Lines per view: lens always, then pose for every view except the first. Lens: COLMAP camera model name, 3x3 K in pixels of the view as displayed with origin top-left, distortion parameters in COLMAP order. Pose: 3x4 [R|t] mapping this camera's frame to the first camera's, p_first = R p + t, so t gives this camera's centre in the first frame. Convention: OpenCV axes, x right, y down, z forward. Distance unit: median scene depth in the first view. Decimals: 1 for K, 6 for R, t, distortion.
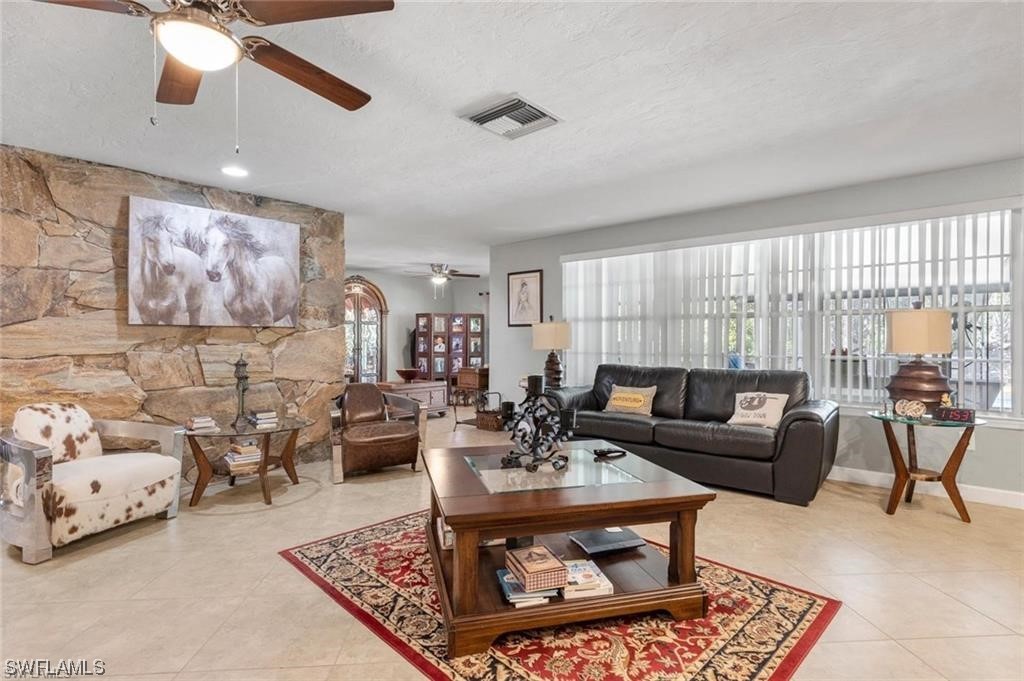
lens RADIAL K [[498.3, 0, 532.6], [0, 498.3, 339.1], [0, 0, 1]] dist [-0.004225, -0.000466]
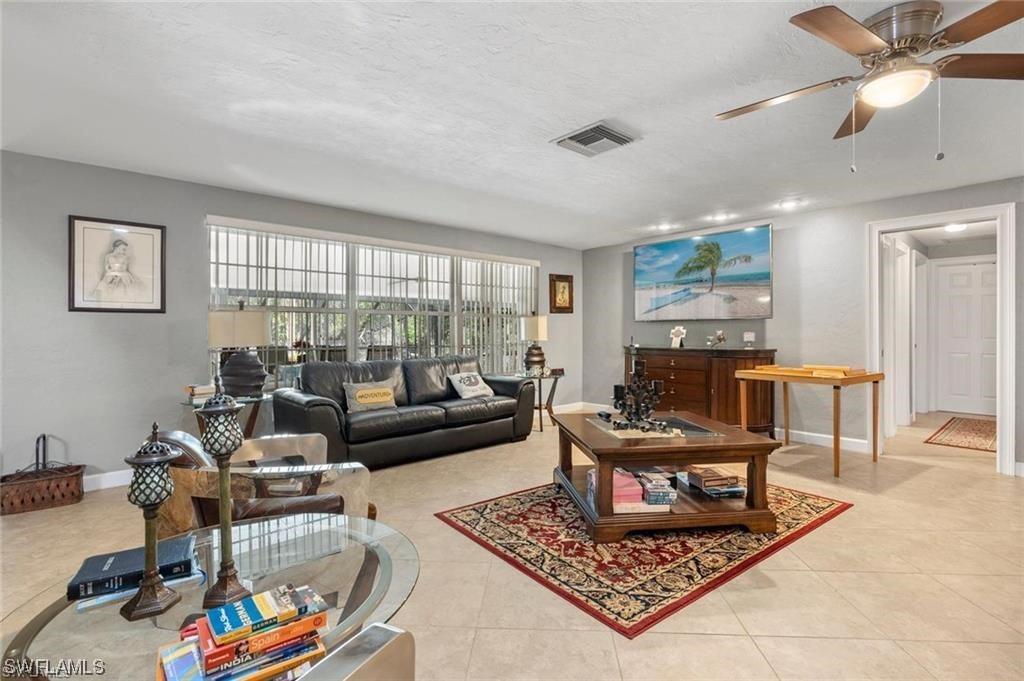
lens RADIAL K [[468.4, 0, 510.5], [0, 468.4, 330.7], [0, 0, 1]] dist [0.000520, -0.000010]
pose [[0.162399, 0.001614, 0.986724, -1.176595], [-0.000158, 0.999999, -0.001610, -0.004738], [-0.986725, 0.000105, 0.162399, 1.045517]]
